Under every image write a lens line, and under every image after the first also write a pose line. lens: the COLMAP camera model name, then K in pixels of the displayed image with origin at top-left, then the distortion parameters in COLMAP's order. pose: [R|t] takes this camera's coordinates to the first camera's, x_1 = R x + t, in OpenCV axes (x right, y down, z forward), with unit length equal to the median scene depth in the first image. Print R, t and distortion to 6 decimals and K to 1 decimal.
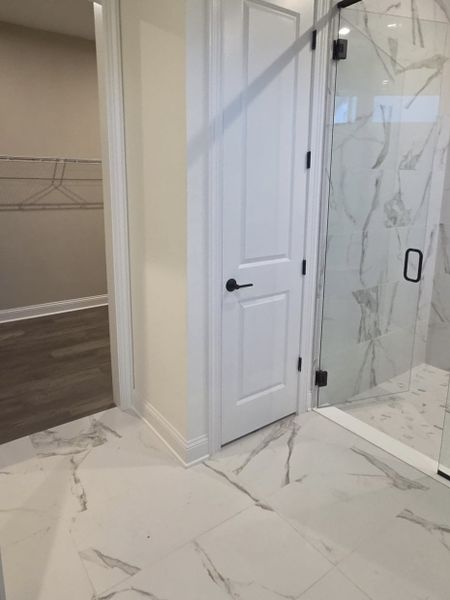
lens RADIAL K [[382.8, 0, 224.3], [0, 382.8, 259.6], [0, 0, 1]] dist [0.009246, 0.002699]
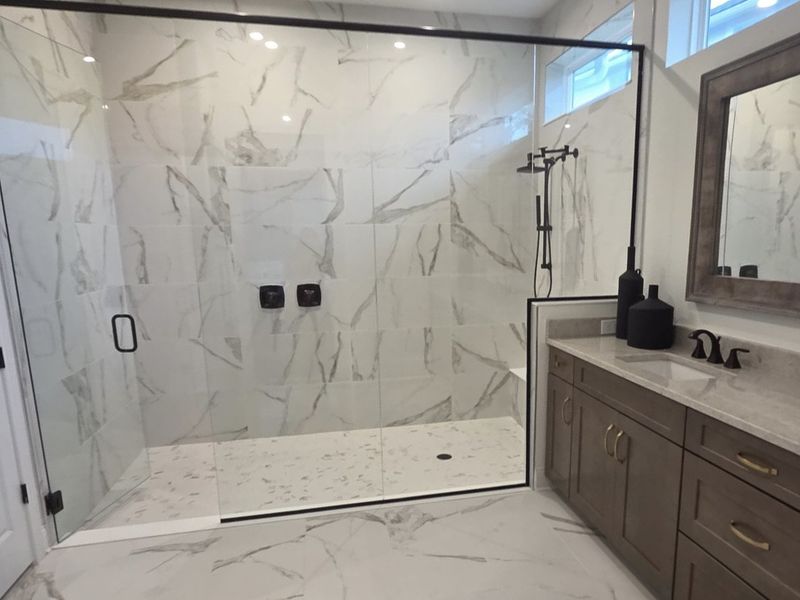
lens RADIAL K [[510.4, 0, 400.0], [0, 510.4, 300.0], [0, 0, 1]] dist [0.009246, 0.002699]
pose [[0.435692, -0.111106, 0.893212, -0.251536], [0.179050, 0.983218, 0.034965, 0.011404], [-0.882108, 0.144696, 0.448274, -0.067482]]
